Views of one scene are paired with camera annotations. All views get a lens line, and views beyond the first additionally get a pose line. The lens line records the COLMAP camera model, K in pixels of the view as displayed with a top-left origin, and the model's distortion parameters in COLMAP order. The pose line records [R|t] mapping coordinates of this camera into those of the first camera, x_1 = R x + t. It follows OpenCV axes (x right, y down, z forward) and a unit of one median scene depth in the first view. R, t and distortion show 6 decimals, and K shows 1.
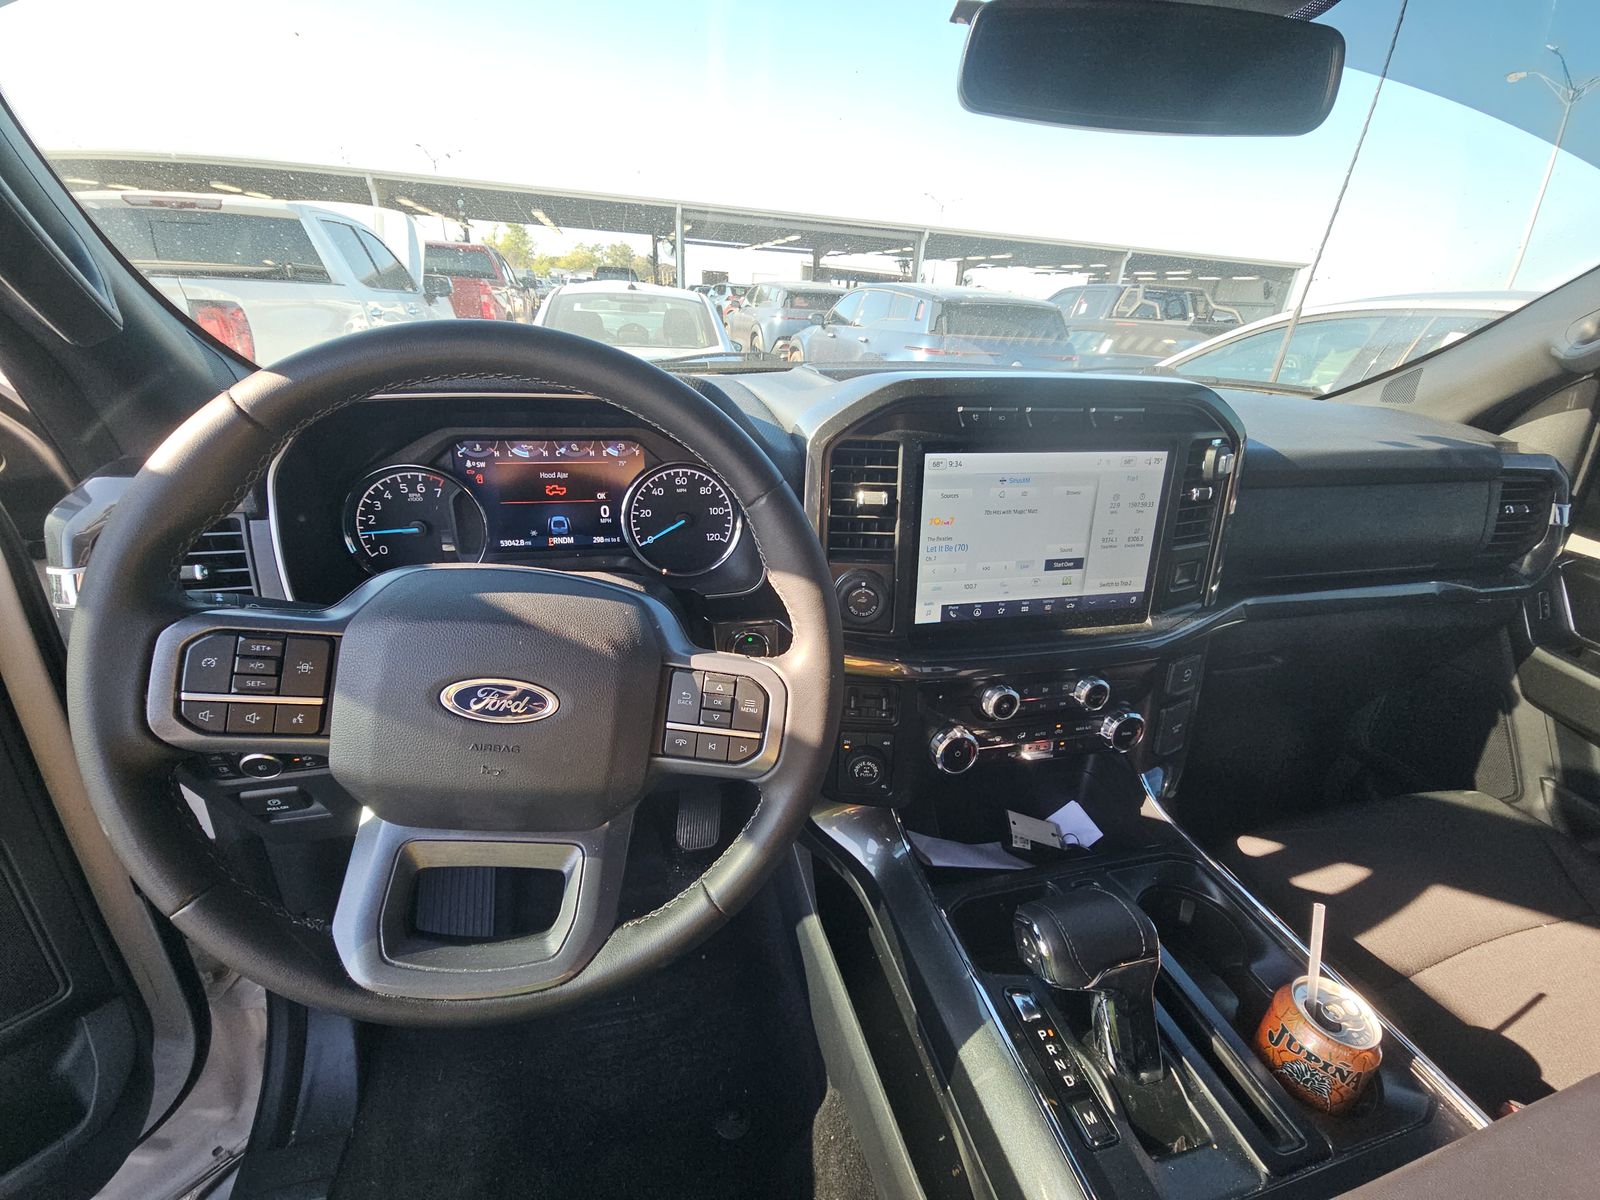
lens RADIAL K [[649.7, 0, 811.1], [0, 649.7, 599.7], [0, 0, 1]] dist [0.009812, -0.008861]
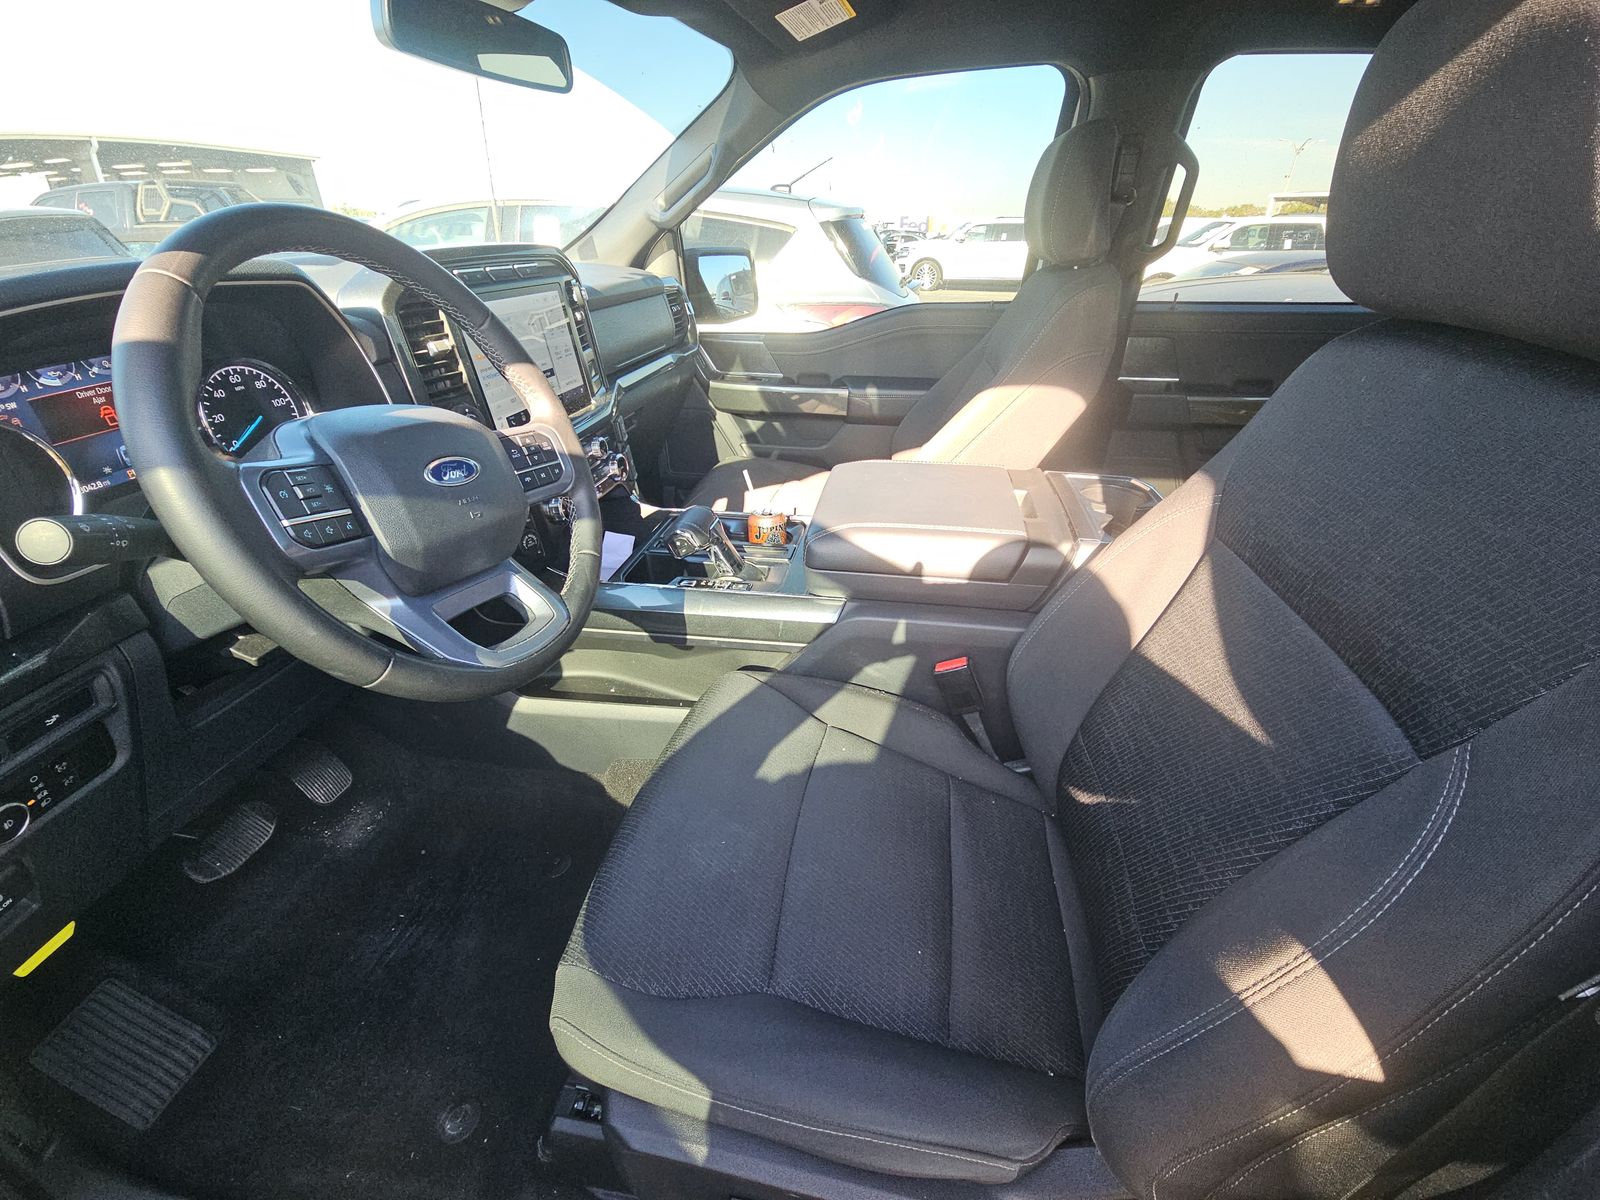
lens RADIAL K [[649.7, 0, 811.1], [0, 649.7, 599.7], [0, 0, 1]] dist [0.009812, -0.008861]
pose [[0.398159, -0.488681, 0.776312, -0.808657], [0.389736, 0.856224, 0.339095, 0.122053], [-0.830407, 0.167543, 0.531370, -0.243160]]
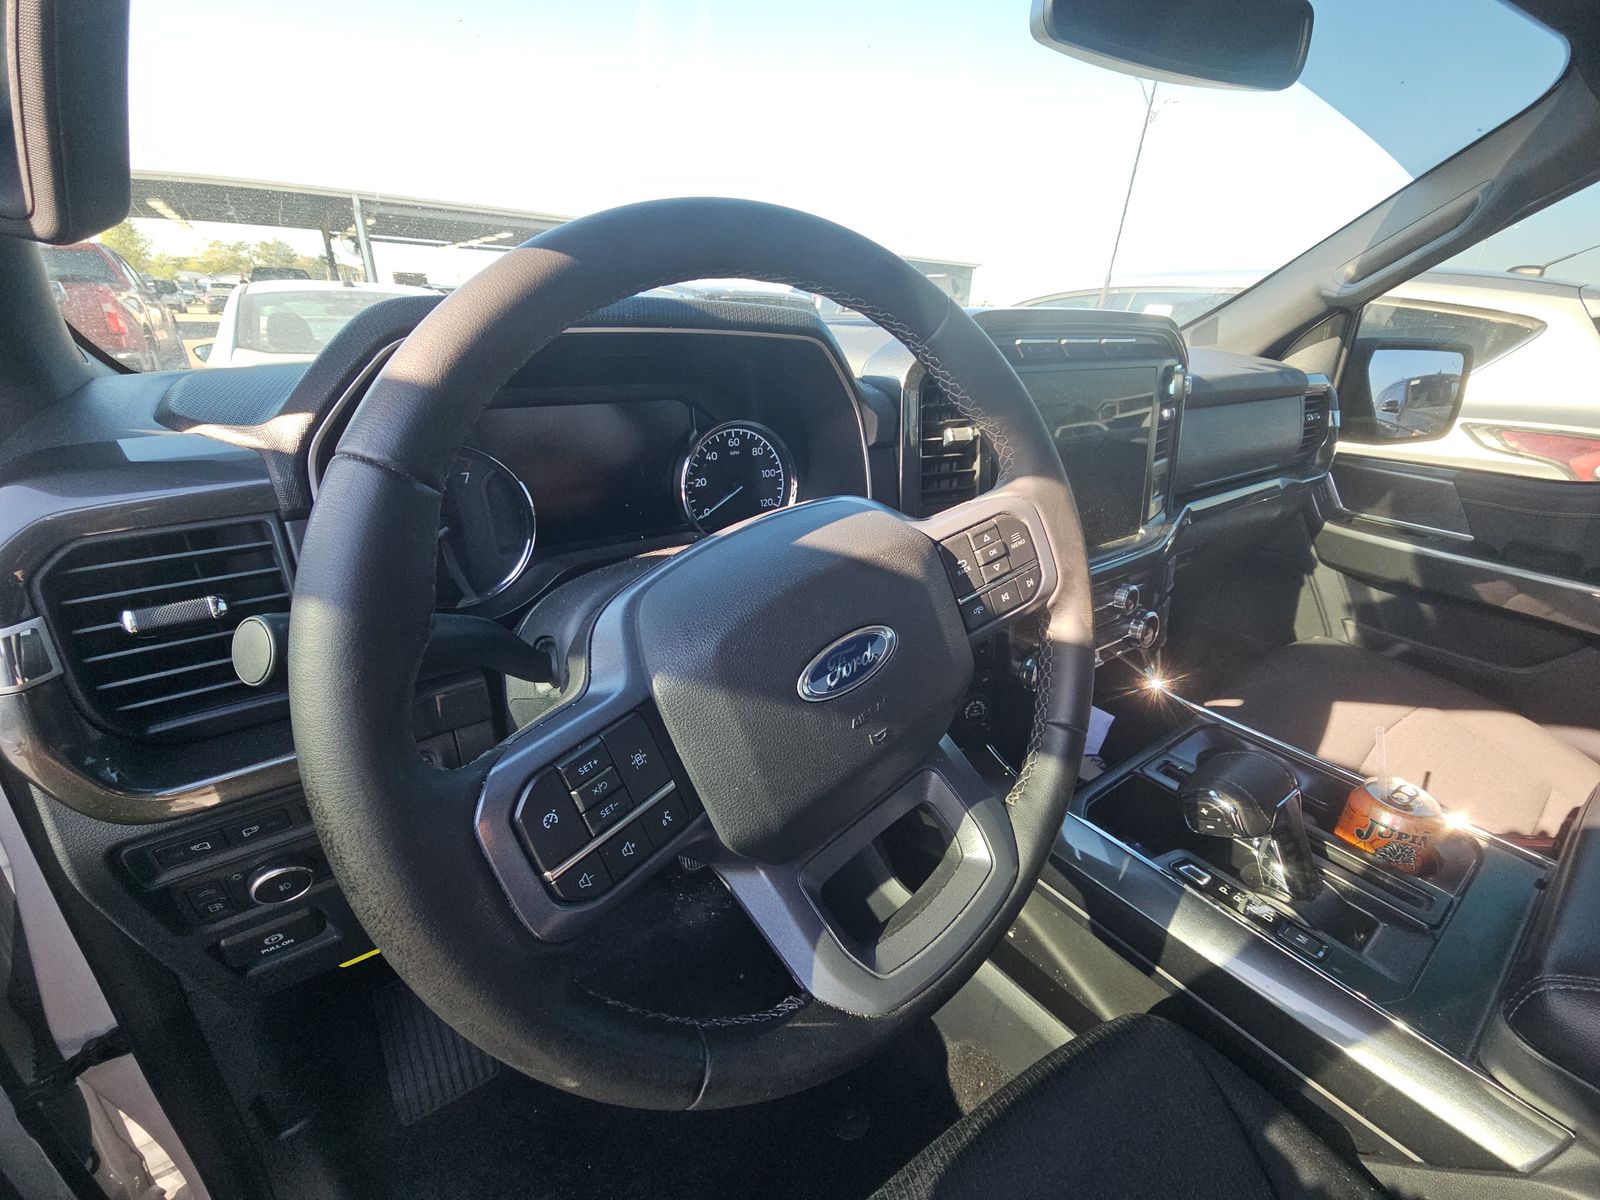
lens RADIAL K [[649.7, 0, 811.1], [0, 649.7, 599.7], [0, 0, 1]] dist [0.009812, -0.008861]
pose [[0.930427, -0.166477, 0.326481, -0.431093], [0.167153, 0.985583, 0.026198, 0.025672], [-0.326136, 0.030197, 0.944841, 0.125228]]
